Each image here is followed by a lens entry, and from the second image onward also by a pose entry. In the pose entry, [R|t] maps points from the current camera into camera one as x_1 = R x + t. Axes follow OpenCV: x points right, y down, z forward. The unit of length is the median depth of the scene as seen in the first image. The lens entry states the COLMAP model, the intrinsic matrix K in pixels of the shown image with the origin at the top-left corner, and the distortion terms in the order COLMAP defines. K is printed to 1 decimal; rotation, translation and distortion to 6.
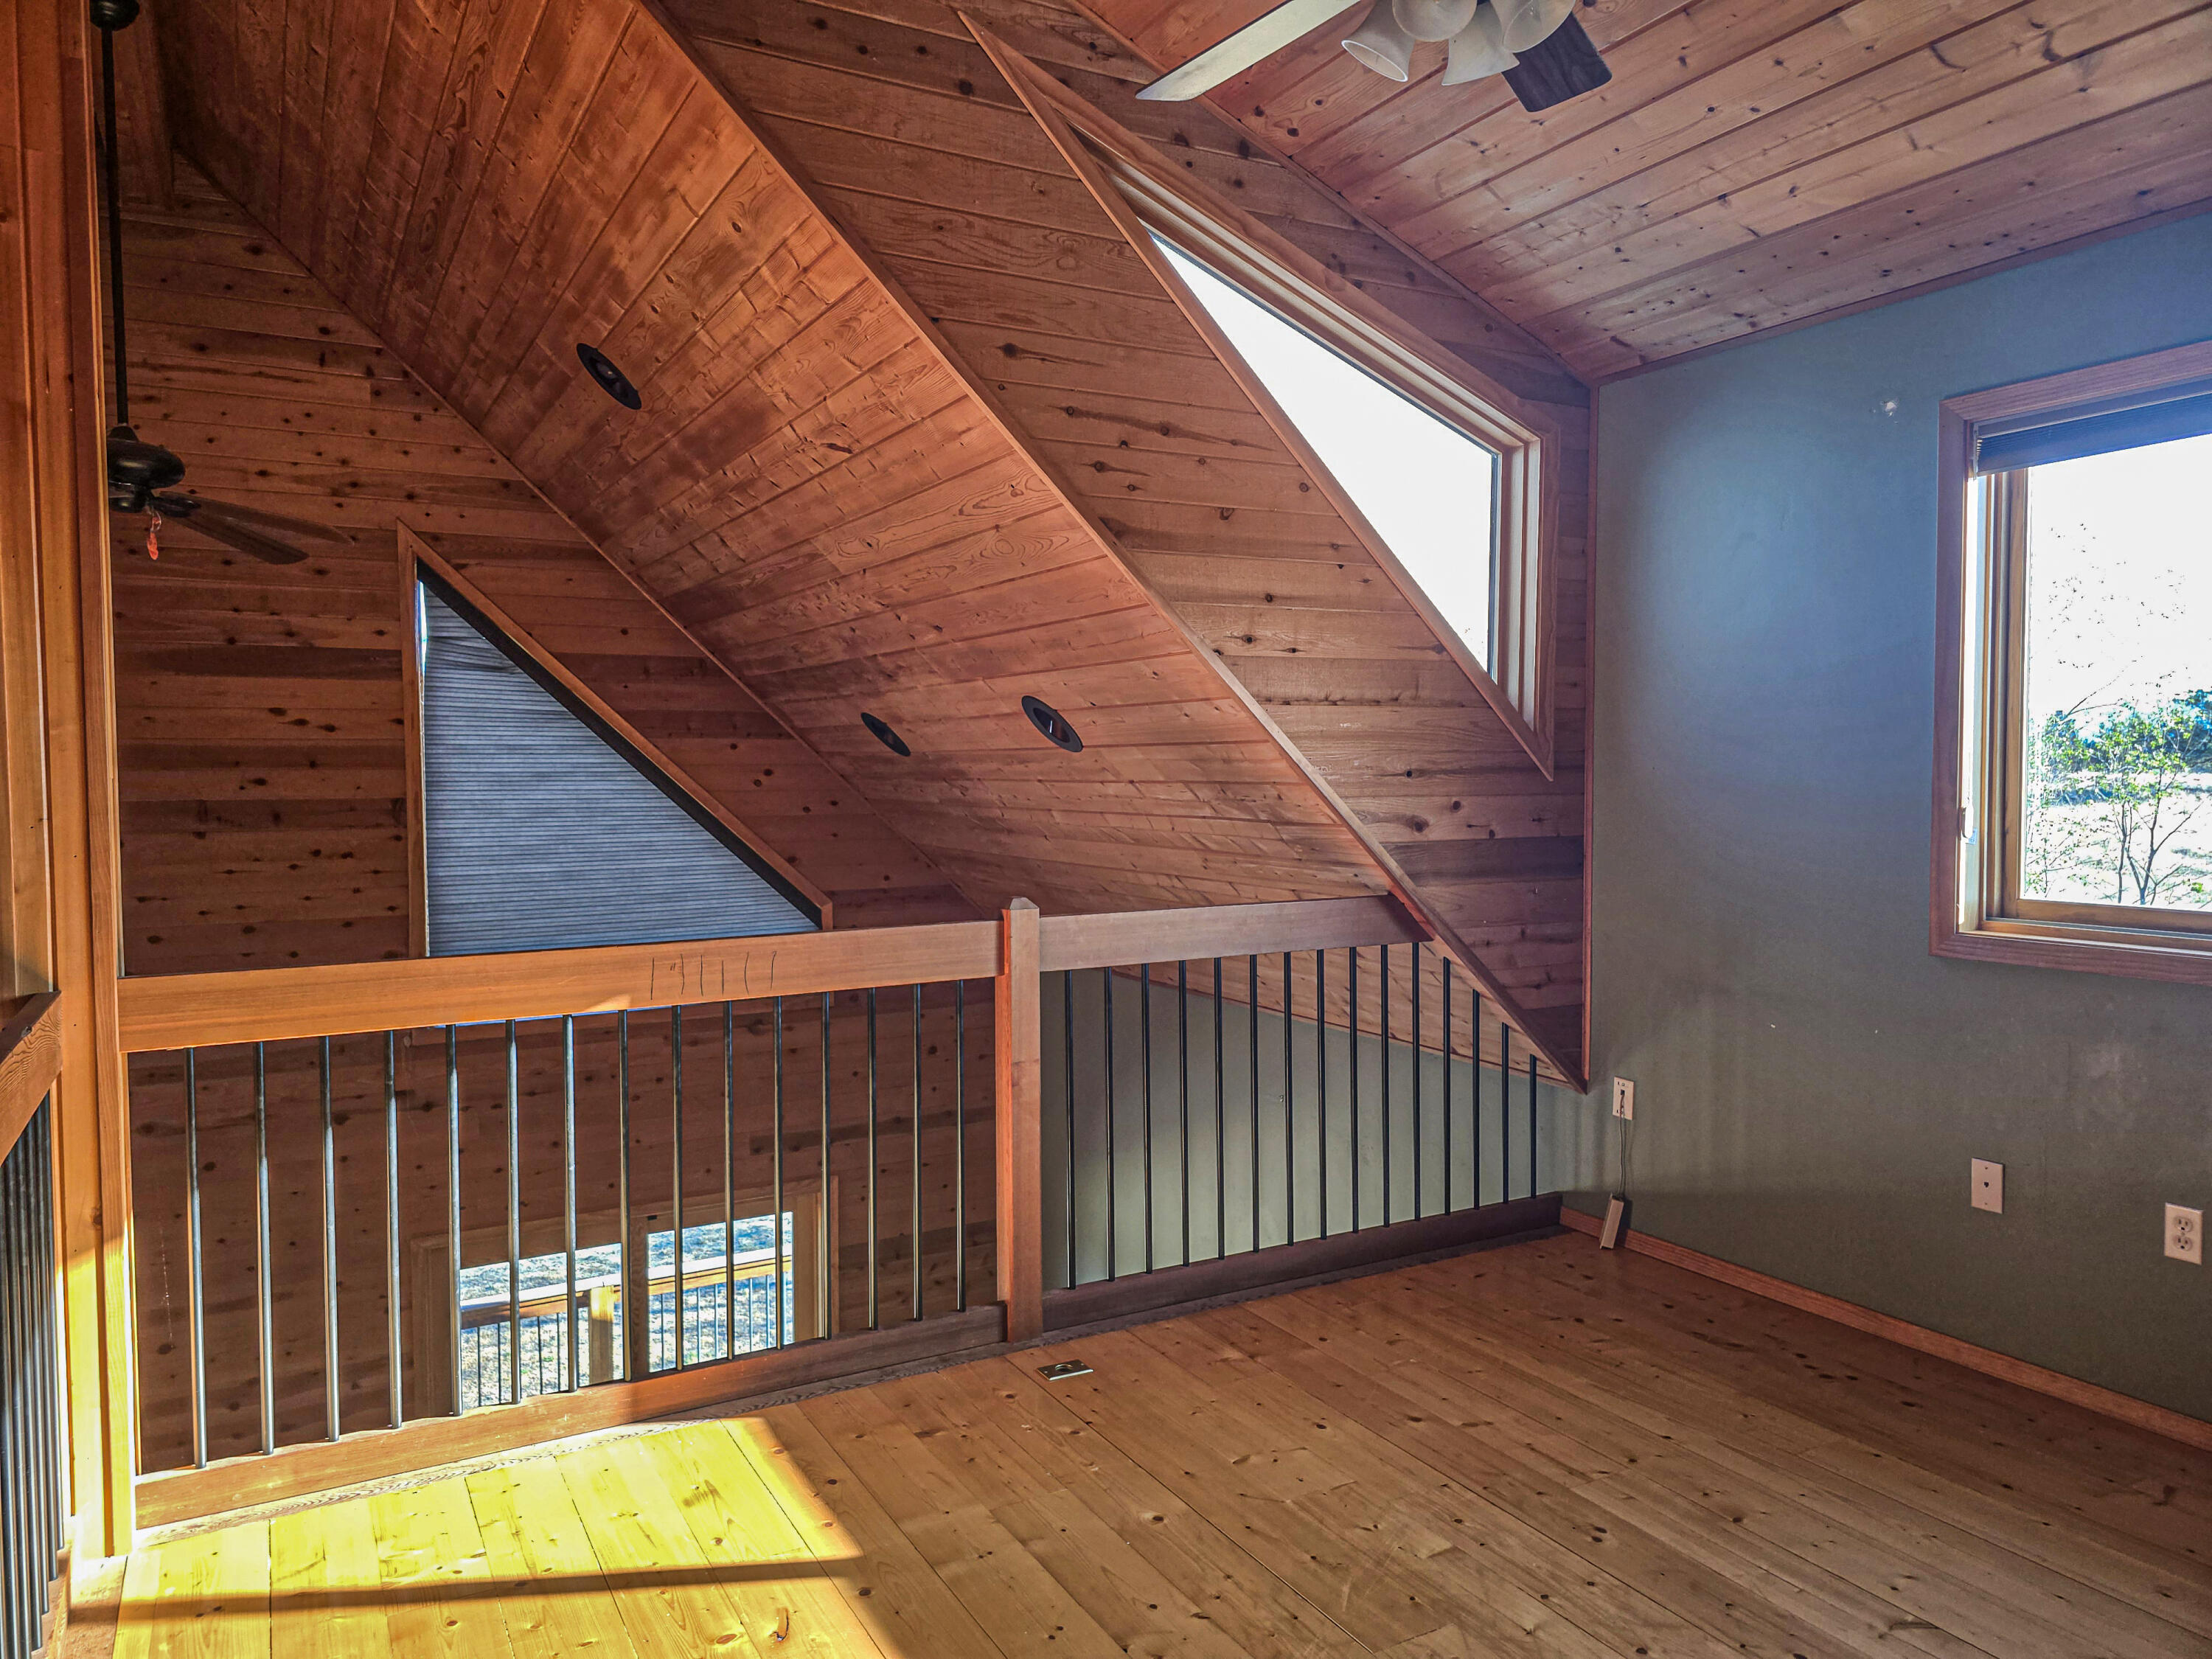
lens RADIAL K [[1528.0, 0, 1123.7], [0, 1528.0, 840.9], [0, 0, 1]] dist [0.053320, -0.010406]
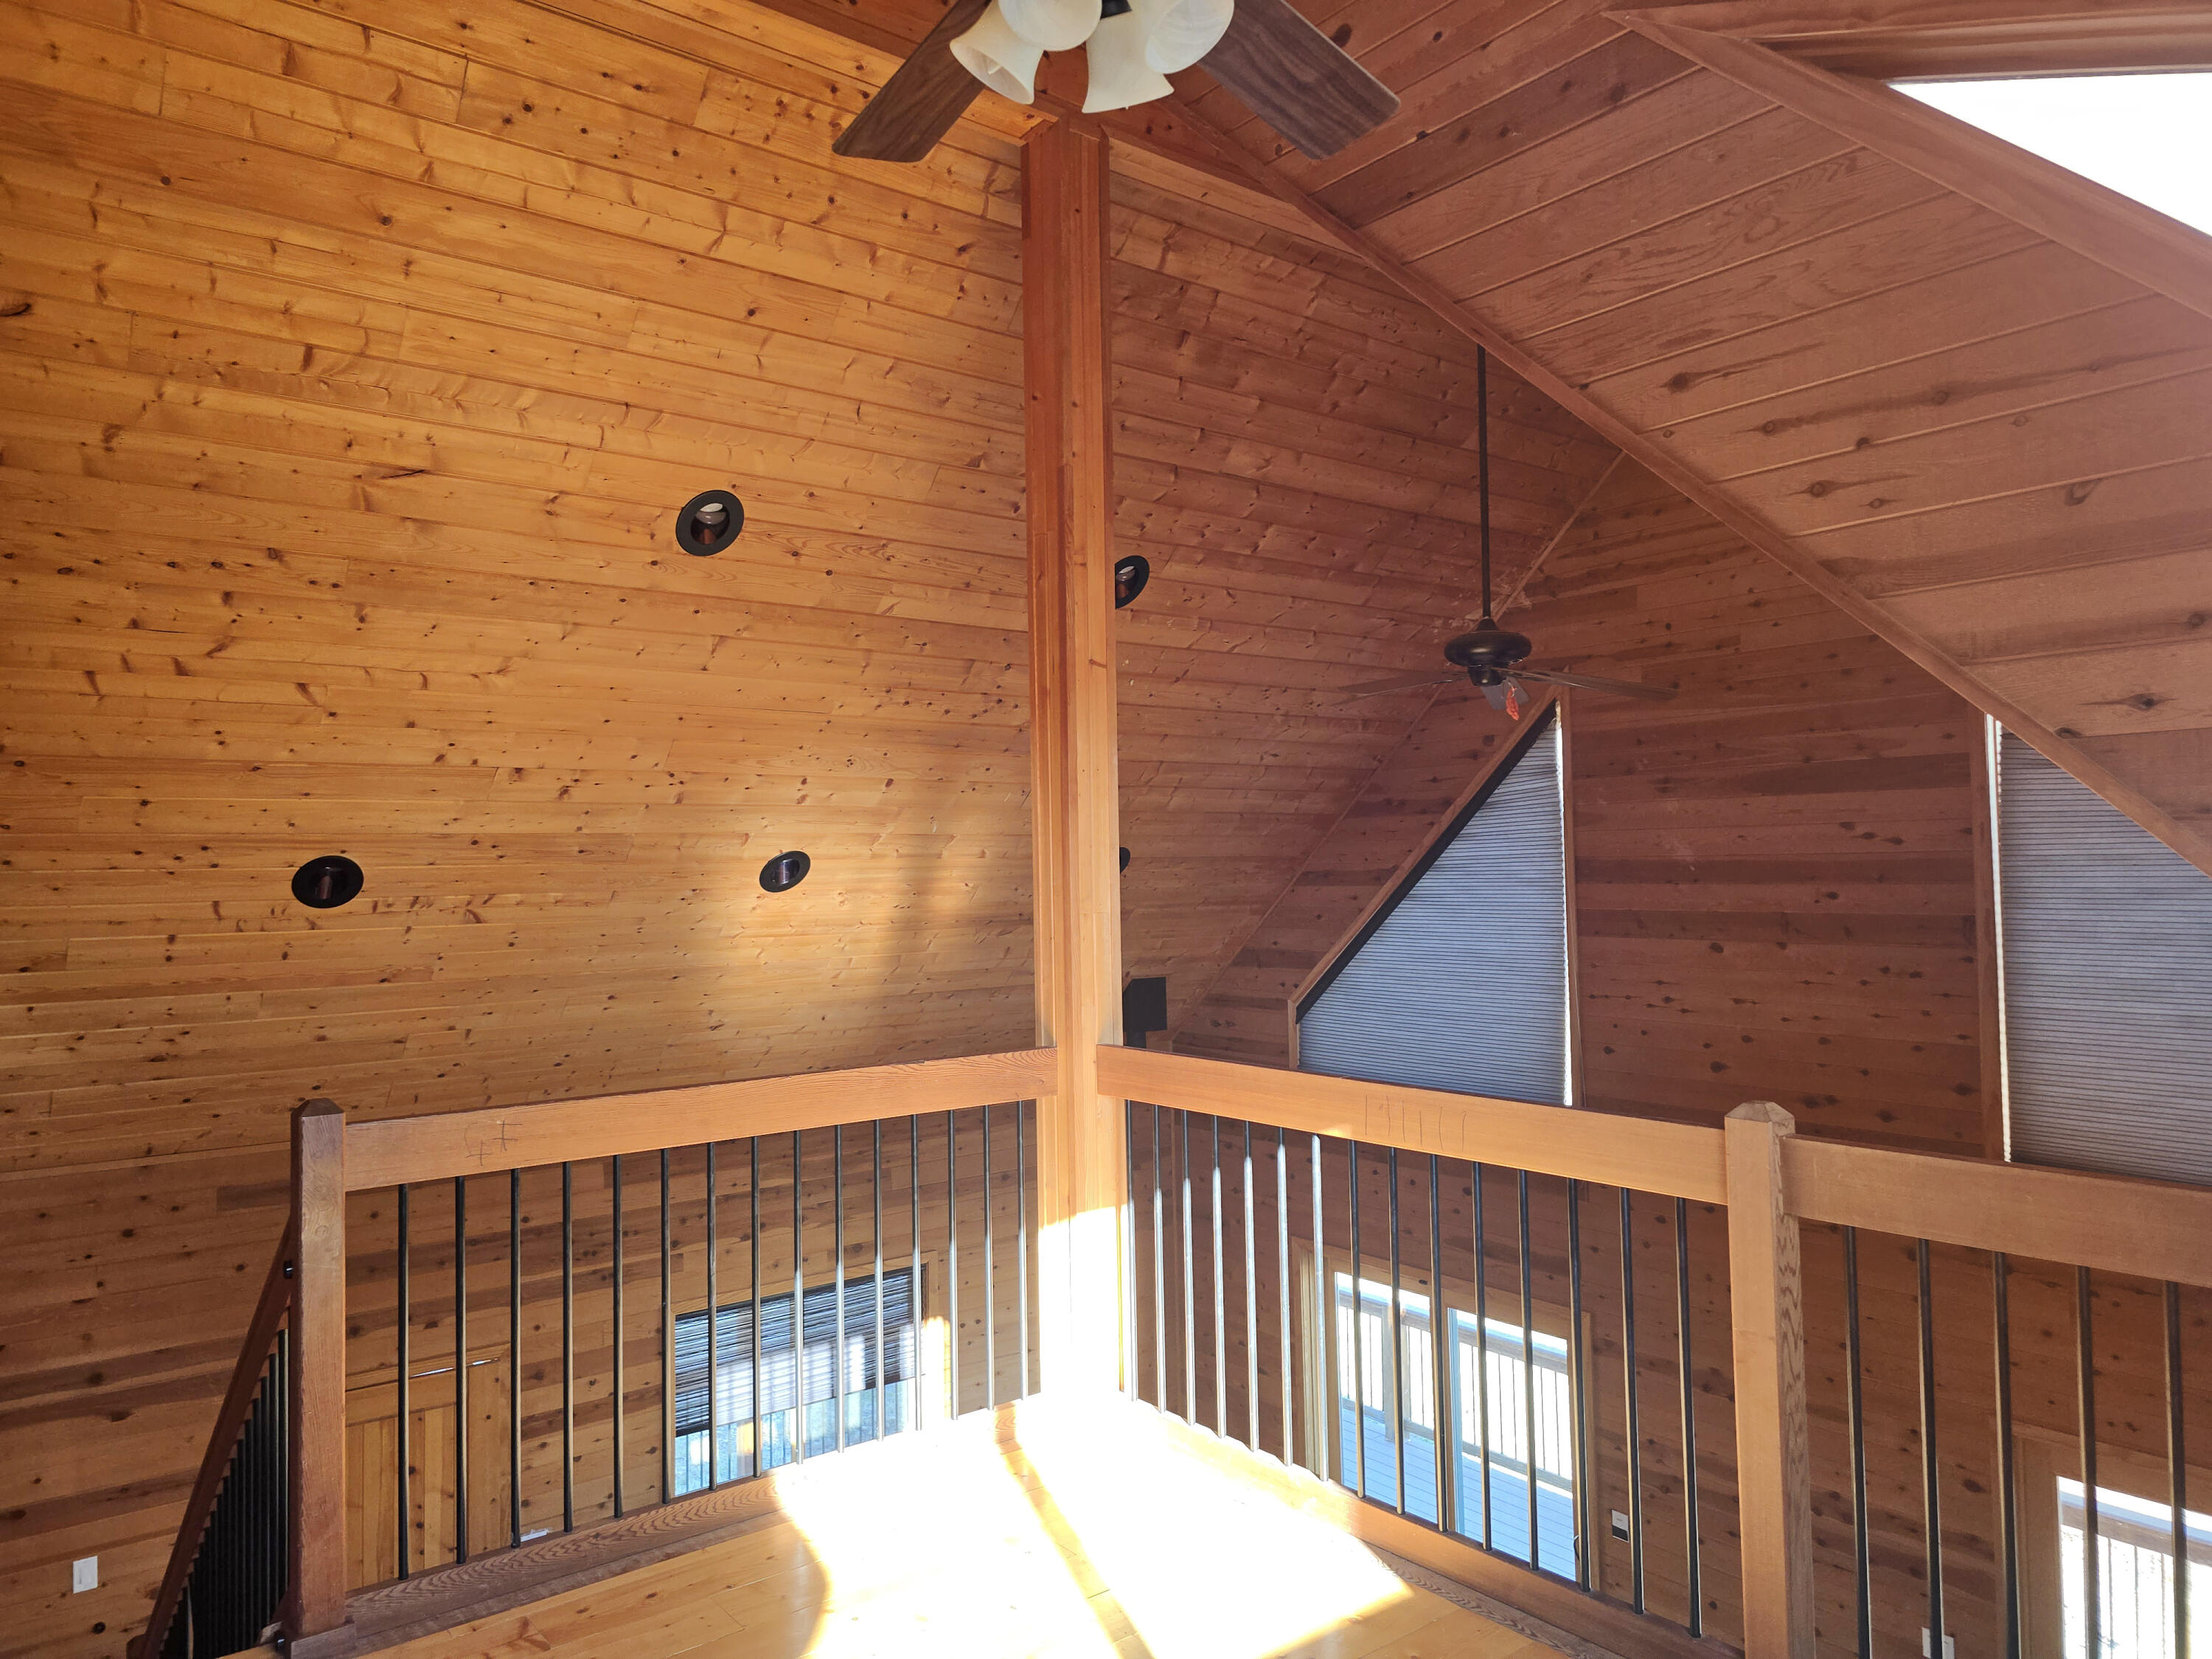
lens RADIAL K [[1528.0, 0, 1018.6], [0, 1528.0, 809.0], [0, 0, 1]] dist [0.053320, -0.010406]
pose [[0.126809, -0.035054, -0.991308, 0.376619], [-0.030654, 0.998760, -0.039239, -0.038144], [0.991453, 0.035363, 0.125577, 0.340422]]
